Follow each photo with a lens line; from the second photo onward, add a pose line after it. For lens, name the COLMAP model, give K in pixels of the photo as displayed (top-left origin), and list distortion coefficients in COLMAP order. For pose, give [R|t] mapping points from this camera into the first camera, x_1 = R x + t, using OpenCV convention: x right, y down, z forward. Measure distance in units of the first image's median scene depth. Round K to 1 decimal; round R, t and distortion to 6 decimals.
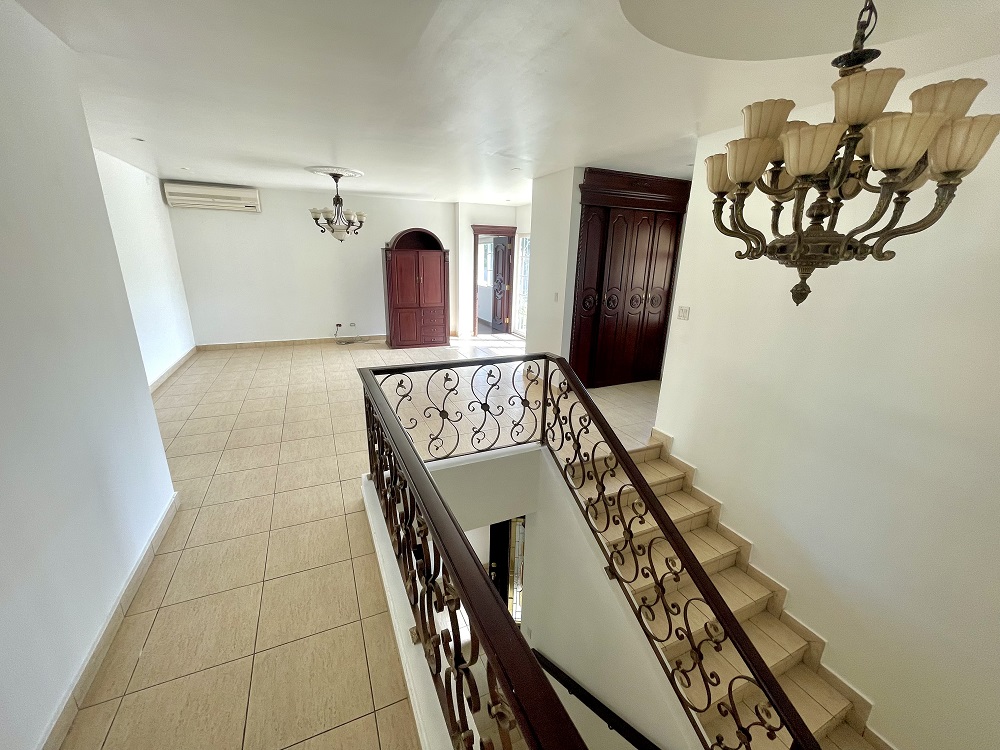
lens RADIAL K [[403.1, 0, 499.3], [0, 403.1, 375.3], [0, 0, 1]] dist [-0.002990, 0.000221]
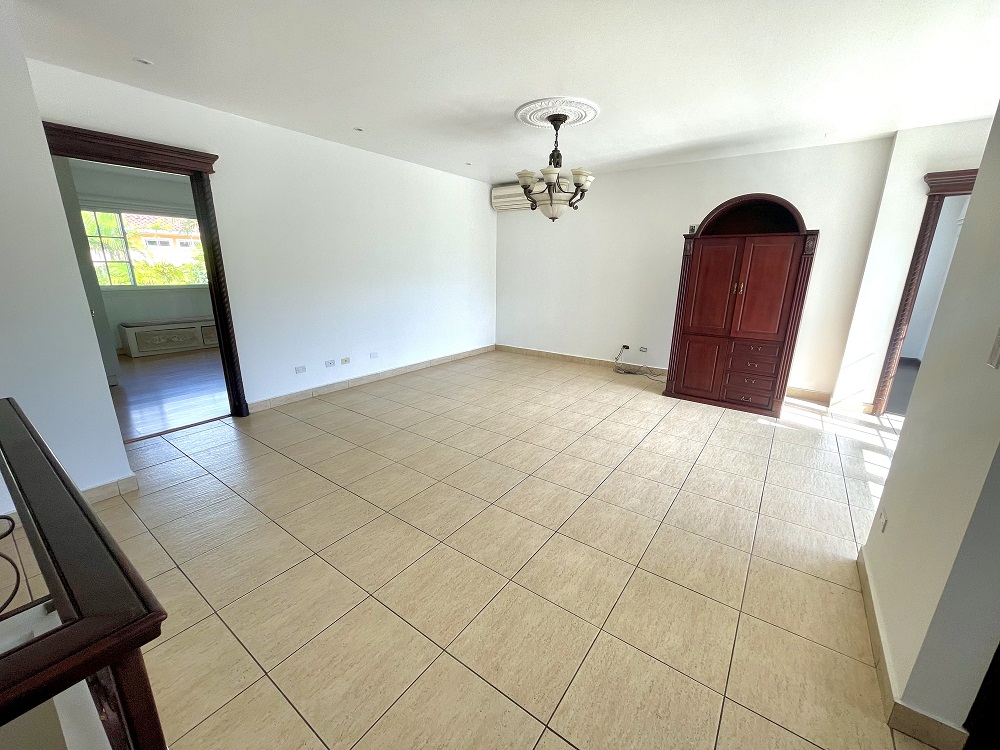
lens RADIAL K [[403.1, 0, 502.3], [0, 403.1, 378.4], [0, 0, 1]] dist [-0.002990, 0.000221]
pose [[0.496796, 0.212620, -0.841419, 0.140562], [-0.250874, 0.963317, 0.095300, -0.089486], [0.830816, 0.163746, 0.531913, 0.458345]]
